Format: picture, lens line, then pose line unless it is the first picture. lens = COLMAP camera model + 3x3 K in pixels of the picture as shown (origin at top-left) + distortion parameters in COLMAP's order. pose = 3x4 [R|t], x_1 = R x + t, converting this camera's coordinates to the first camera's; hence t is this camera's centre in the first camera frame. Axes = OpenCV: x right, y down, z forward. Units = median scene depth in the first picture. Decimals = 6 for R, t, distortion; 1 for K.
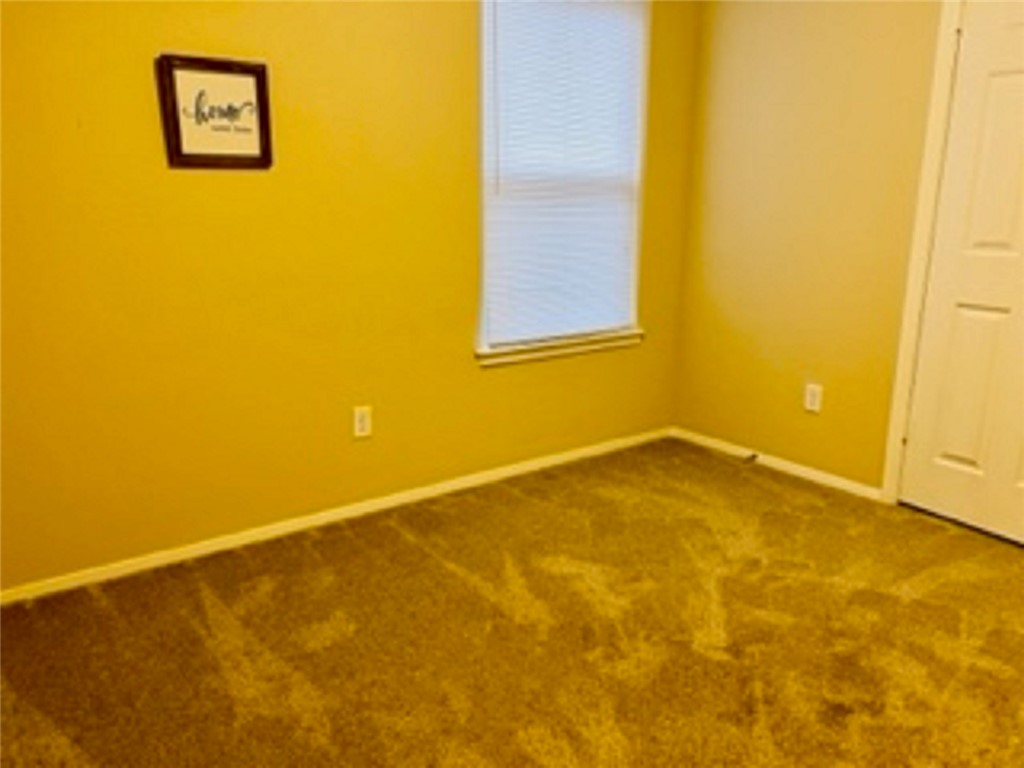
lens RADIAL K [[770.2, 0, 519.9], [0, 770.2, 387.3], [0, 0, 1]] dist [0.047911, -0.048918]
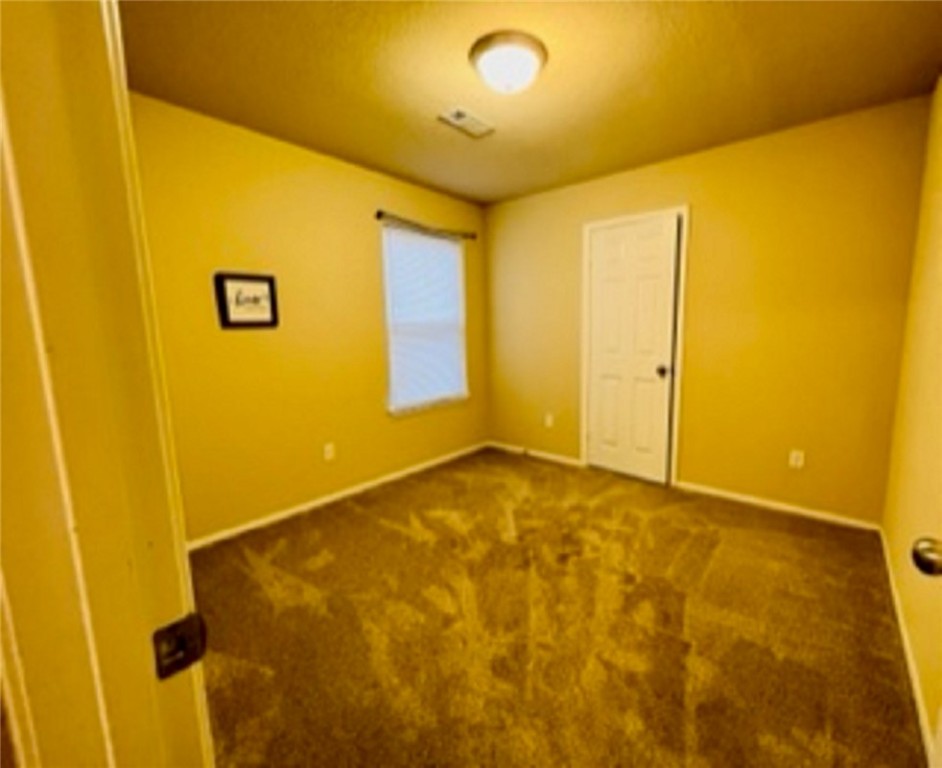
lens RADIAL K [[415.4, 0, 509.8], [0, 415.4, 382.2], [0, 0, 1]] dist [0.000554, 0.000028]
pose [[0.968111, -0.054001, 0.244633, -0.015112], [0.079083, 0.992437, -0.093889, 0.004679], [-0.237713, 0.110241, 0.965059, -0.162130]]
